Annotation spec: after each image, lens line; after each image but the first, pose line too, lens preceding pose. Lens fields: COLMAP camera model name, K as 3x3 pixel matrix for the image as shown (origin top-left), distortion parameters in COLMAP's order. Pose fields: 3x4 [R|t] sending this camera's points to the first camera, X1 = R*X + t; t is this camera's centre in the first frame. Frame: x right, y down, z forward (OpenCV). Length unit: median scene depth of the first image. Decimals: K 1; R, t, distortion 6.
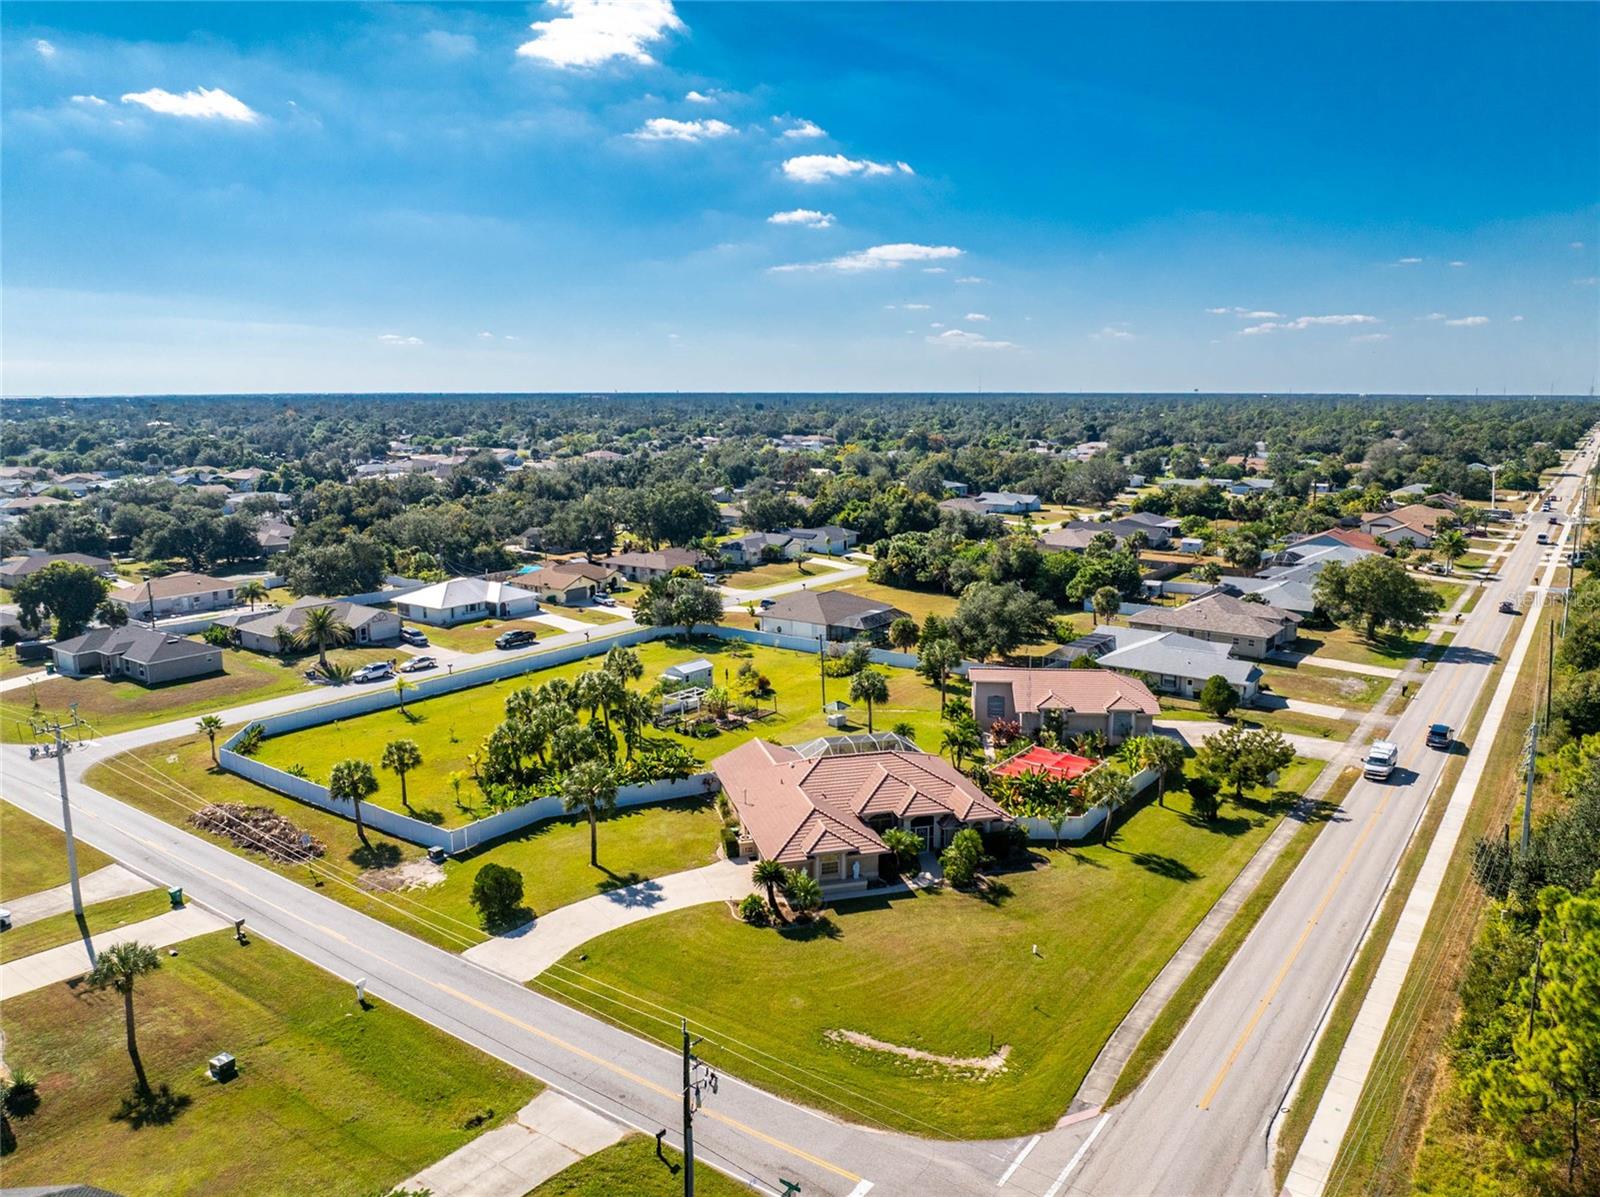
lens RADIAL K [[1139.7, 0, 799.5], [0, 1139.7, 568.6], [0, 0, 1]] dist [-0.024369, -0.028197]
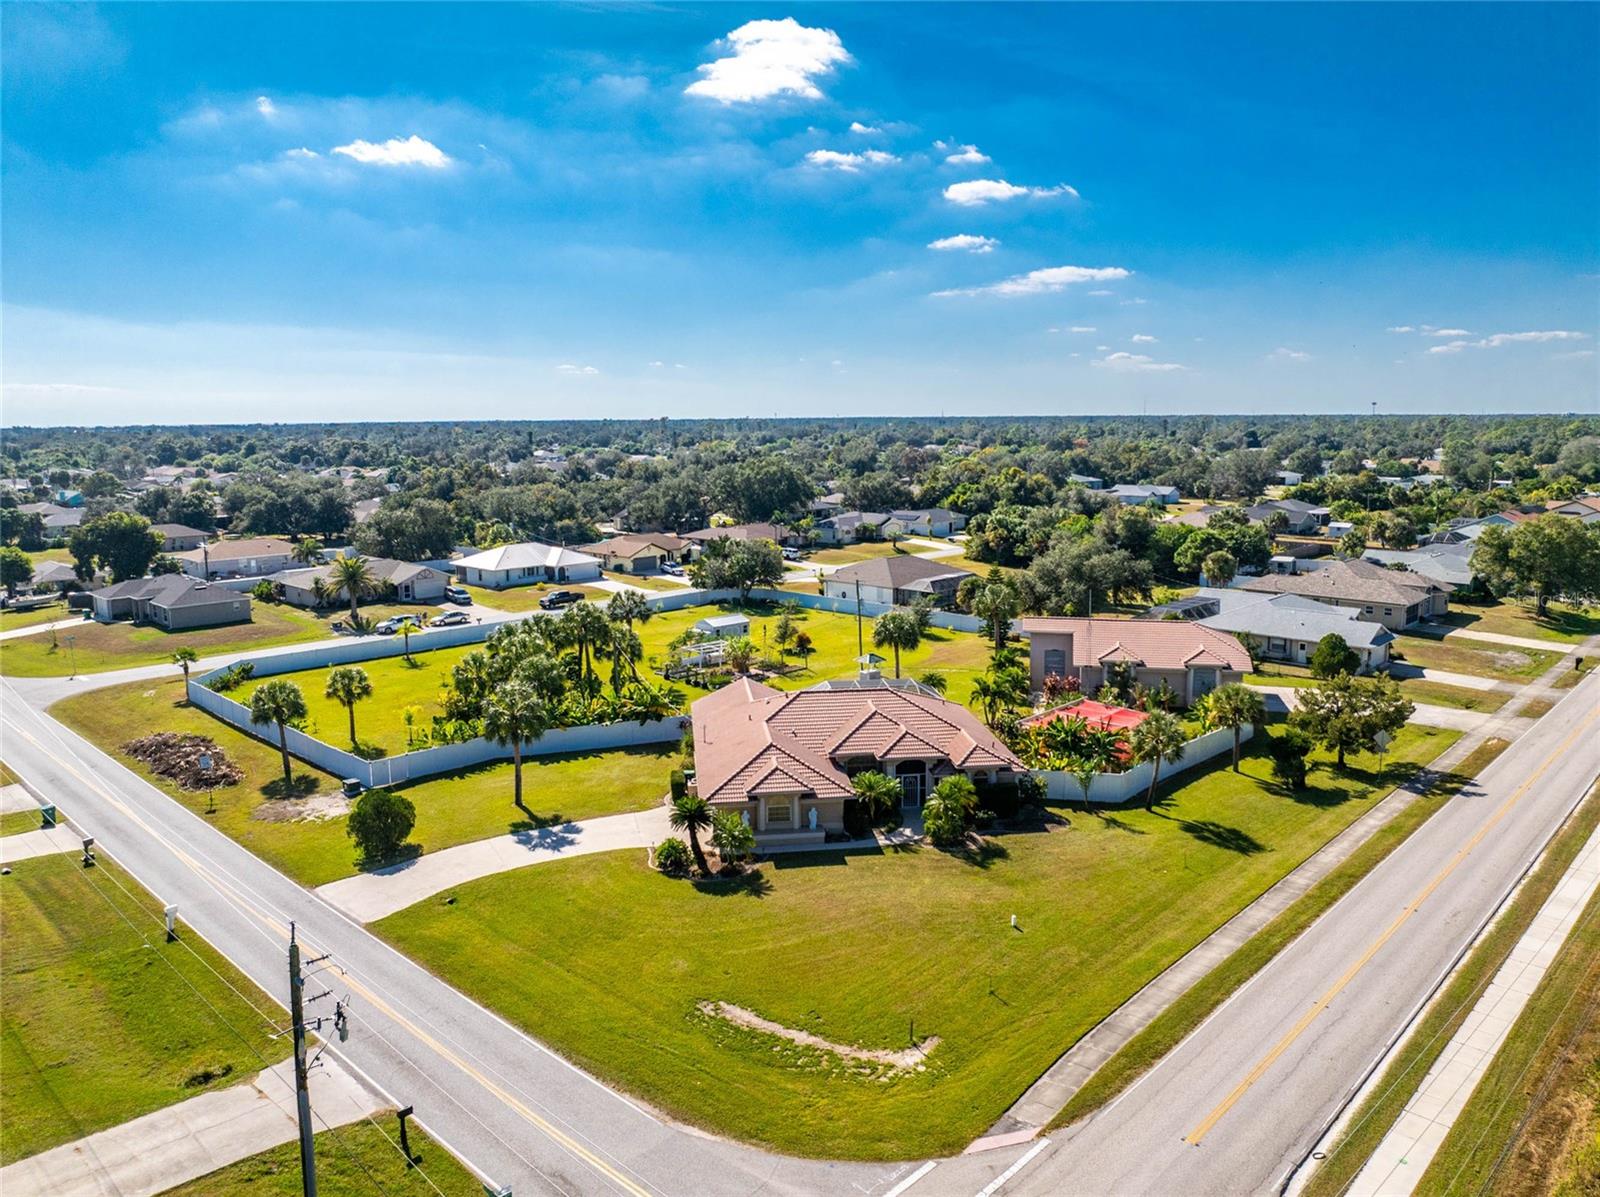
lens RADIAL K [[1136.2, 0, 801.9], [0, 1136.2, 552.3], [0, 0, 1]] dist [-0.033598, -0.003216]
pose [[0.990390, 0.008998, -0.138012, 0.126706], [-0.013897, 0.999305, -0.034578, 0.088273], [0.137605, 0.036164, 0.989827, 0.168349]]
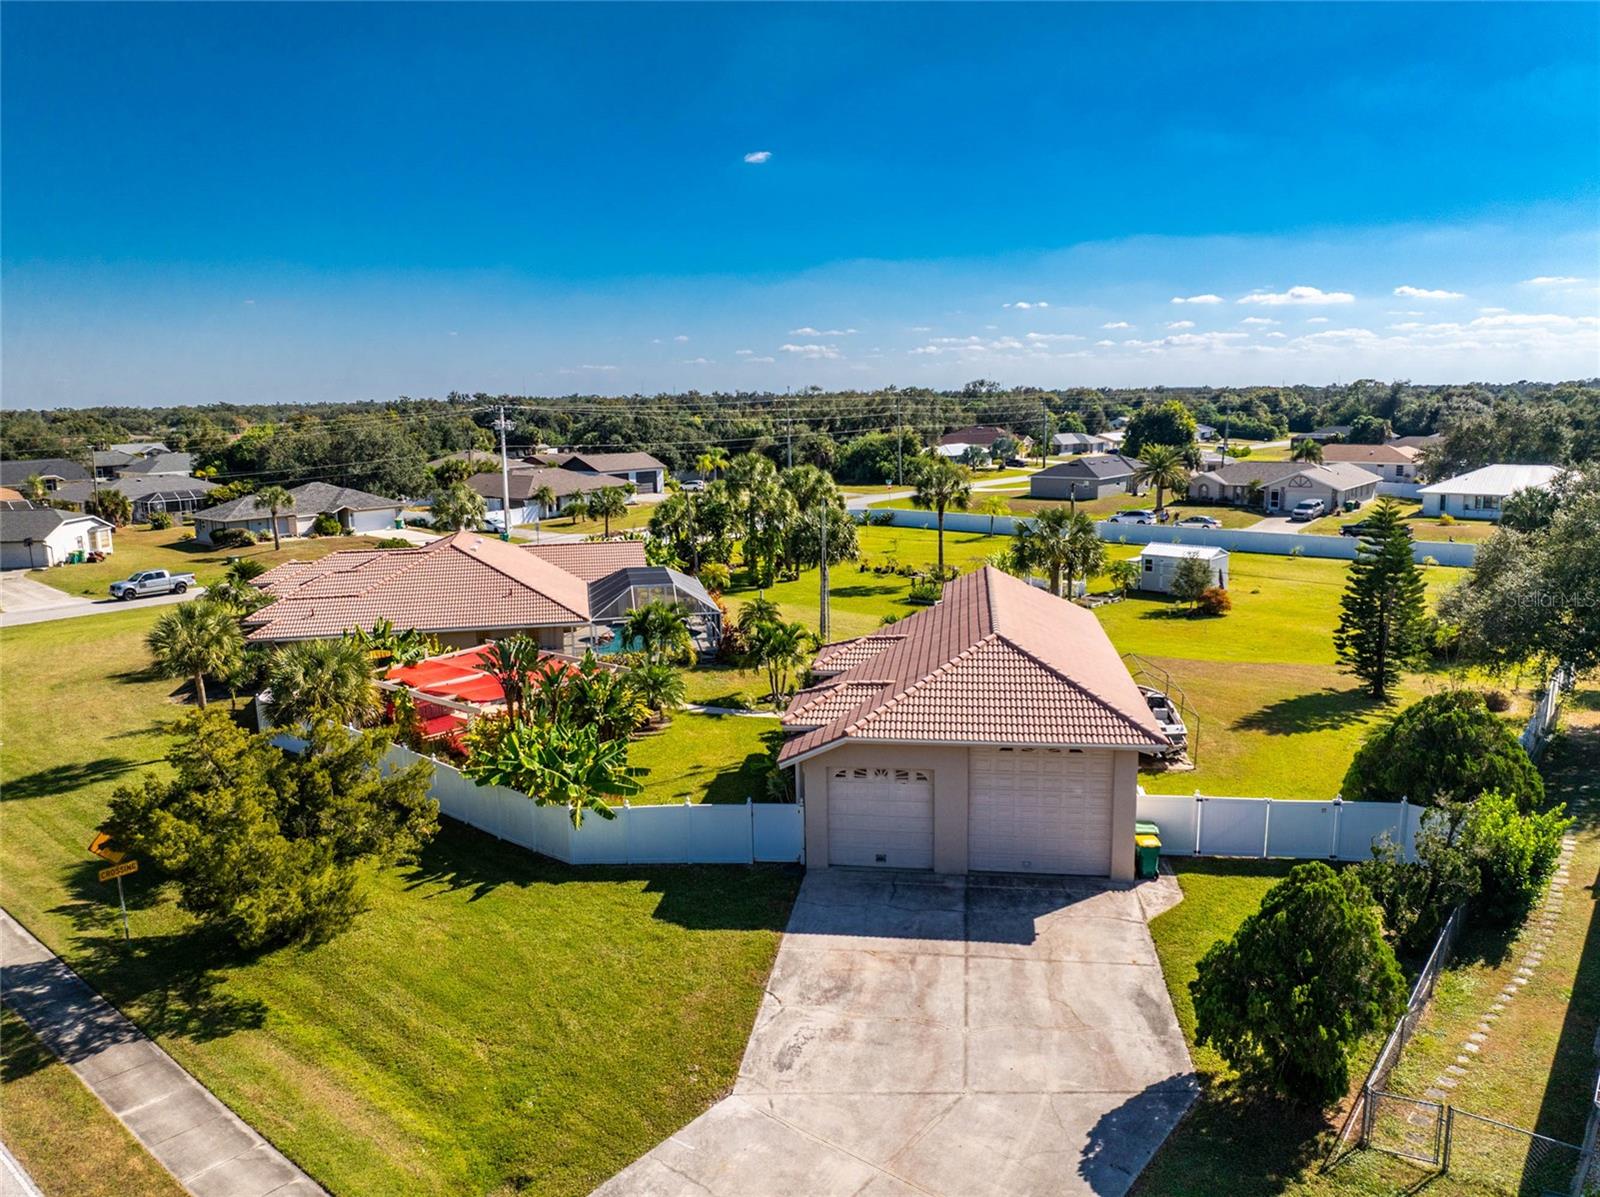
lens RADIAL K [[1128.1, 0, 800.0], [0, 1128.1, 598.5], [0, 0, 1]] dist [-0.039996, -0.006207]
pose [[-0.059690, 0.177165, -0.982369, 0.688217], [-0.136442, 0.973440, 0.183845, 0.042624], [0.988848, 0.145010, -0.033932, 1.186063]]
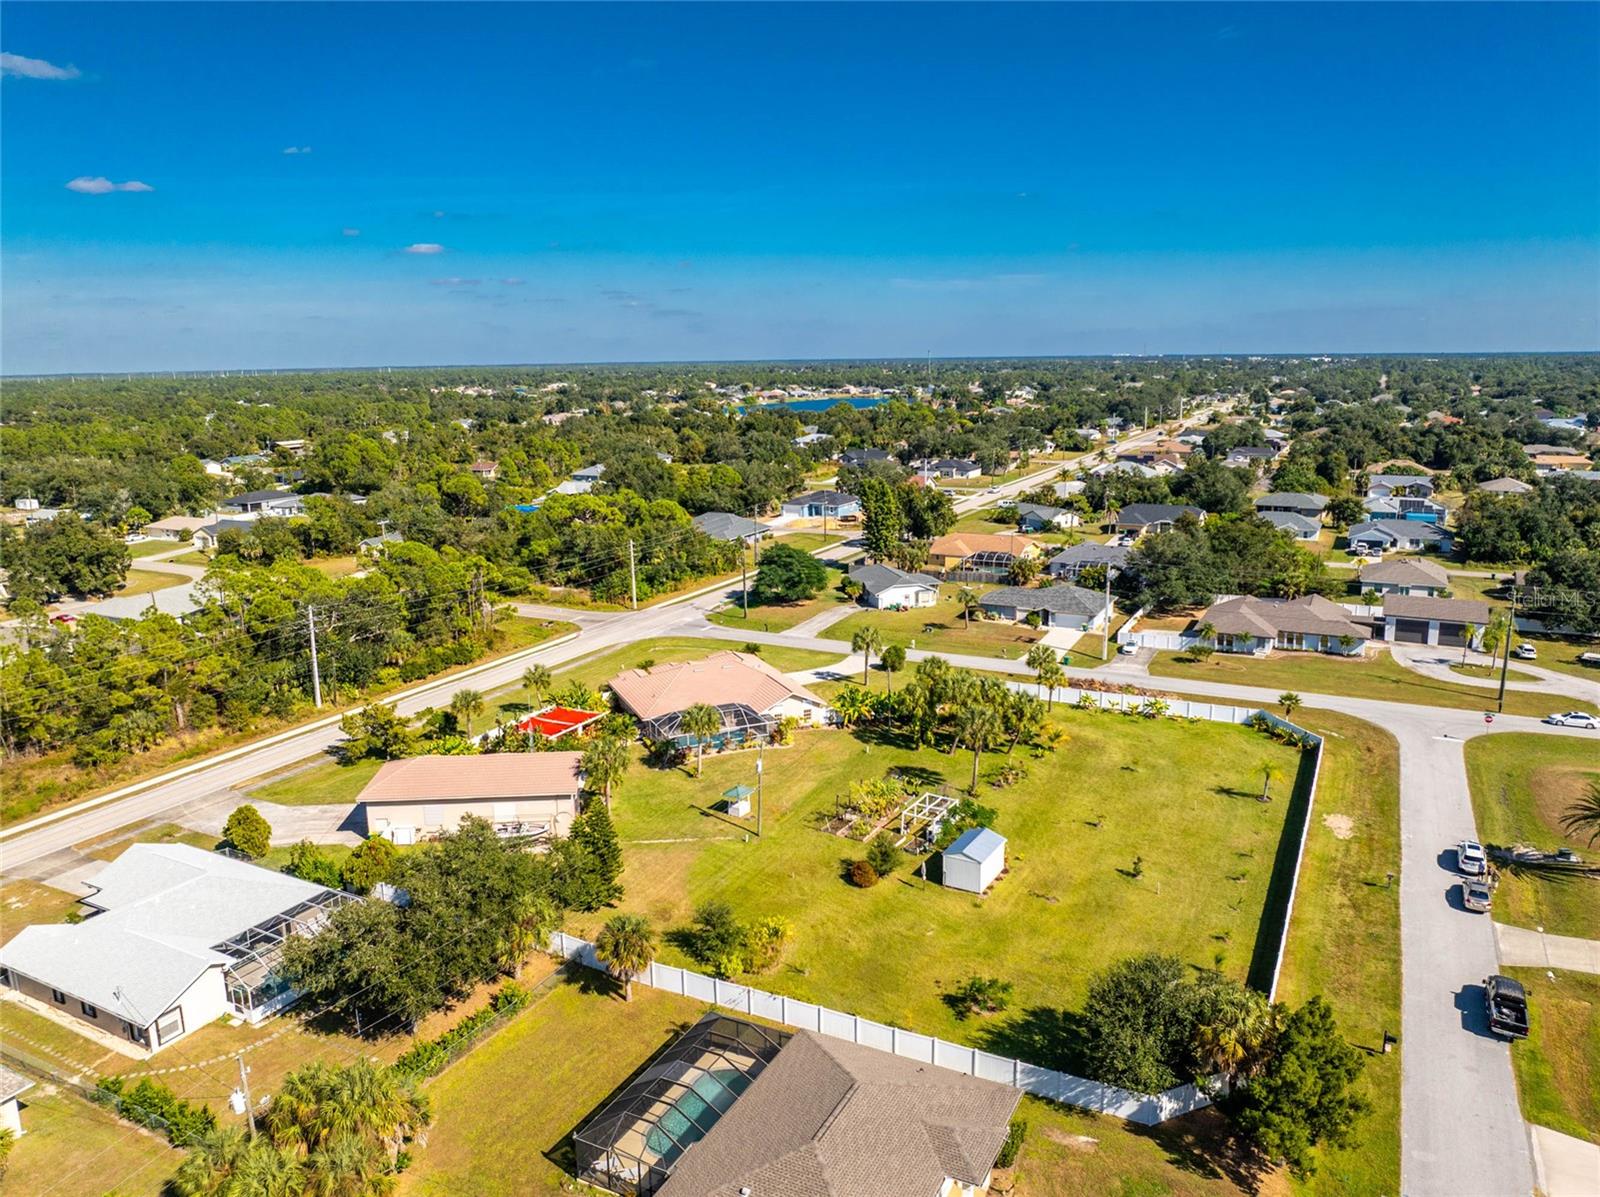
lens RADIAL K [[1136.2, 0, 801.9], [0, 1136.2, 552.3], [0, 0, 1]] dist [-0.033598, -0.003216]
pose [[-0.988735, 0.040731, -0.144030, 0.128110], [-0.007453, 0.947672, 0.319159, -0.405316], [0.149493, 0.316637, -0.936693, 2.208432]]
